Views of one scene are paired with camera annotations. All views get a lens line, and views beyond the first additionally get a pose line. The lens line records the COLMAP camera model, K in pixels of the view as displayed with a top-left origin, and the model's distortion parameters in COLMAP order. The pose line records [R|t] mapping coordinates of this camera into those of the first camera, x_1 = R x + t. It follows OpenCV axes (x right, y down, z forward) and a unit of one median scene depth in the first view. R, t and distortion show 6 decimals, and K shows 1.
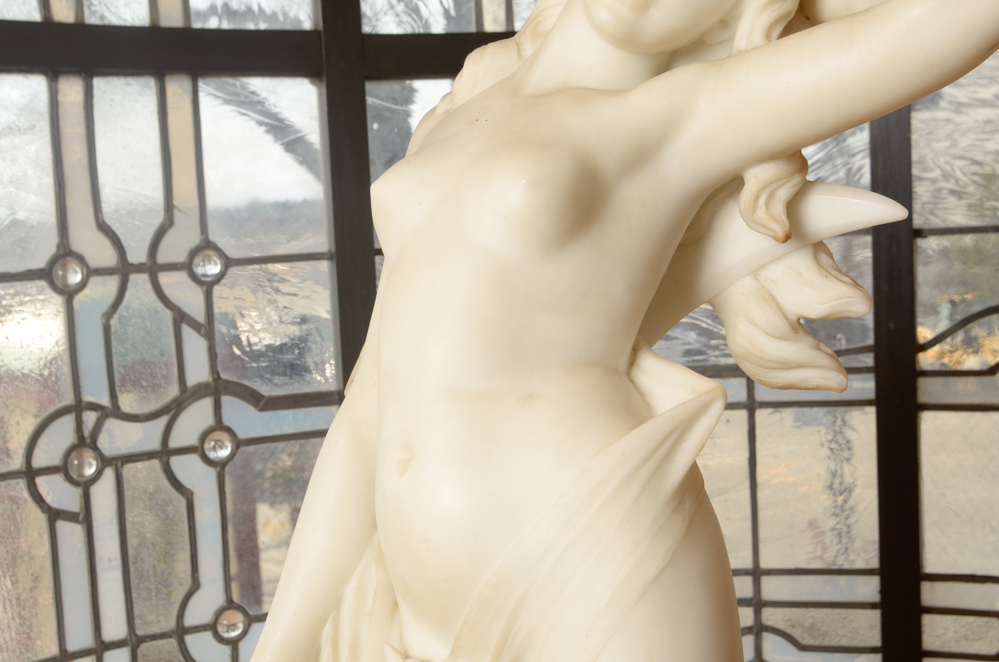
lens RADIAL K [[1425.7, 0, 506.8], [0, 1425.7, 341.4], [0, 0, 1]] dist [0.003588, 0.000000]
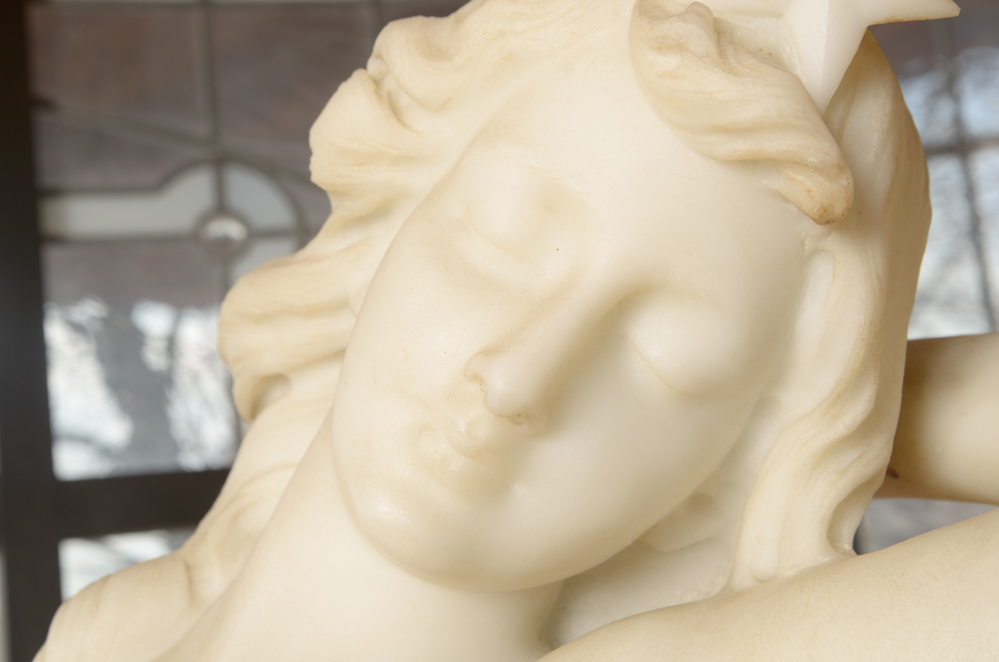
lens RADIAL K [[1425.7, 0, 497.5], [0, 1425.7, 338.6], [0, 0, 1]] dist [0.003588, 0.000000]
pose [[0.992056, -0.048021, 0.116273, 0.030029], [0.077173, 0.962237, -0.261046, -0.093593], [-0.099346, 0.267945, 0.958298, 0.344460]]
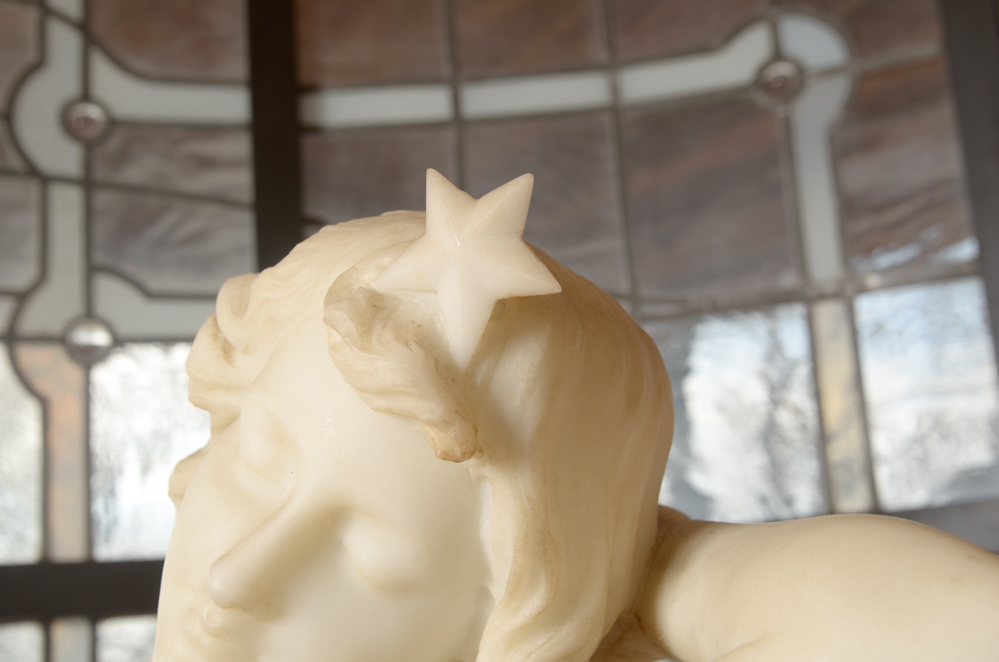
lens RADIAL K [[1425.7, 0, 498.1], [0, 1425.7, 340.1], [0, 0, 1]] dist [0.003588, 0.000000]
pose [[0.982771, -0.063400, -0.173611, 0.140064], [0.008468, 0.953783, -0.300376, -0.102241], [0.184631, 0.293731, 0.937888, 0.293470]]
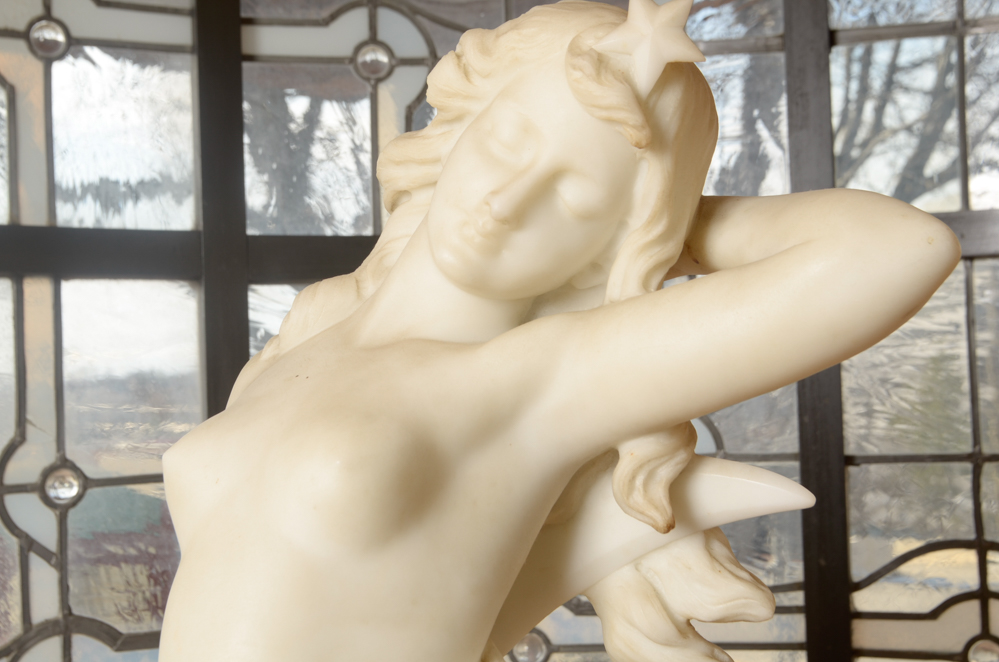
lens RADIAL K [[1425.7, 0, 500.2], [0, 1425.7, 341.8], [0, 0, 1]] dist [0.003588, 0.000000]
pose [[0.999492, 0.016931, 0.027014, 0.041255], [-0.013636, 0.992944, -0.117795, -0.044184], [-0.028818, 0.117366, 0.992670, 0.096966]]
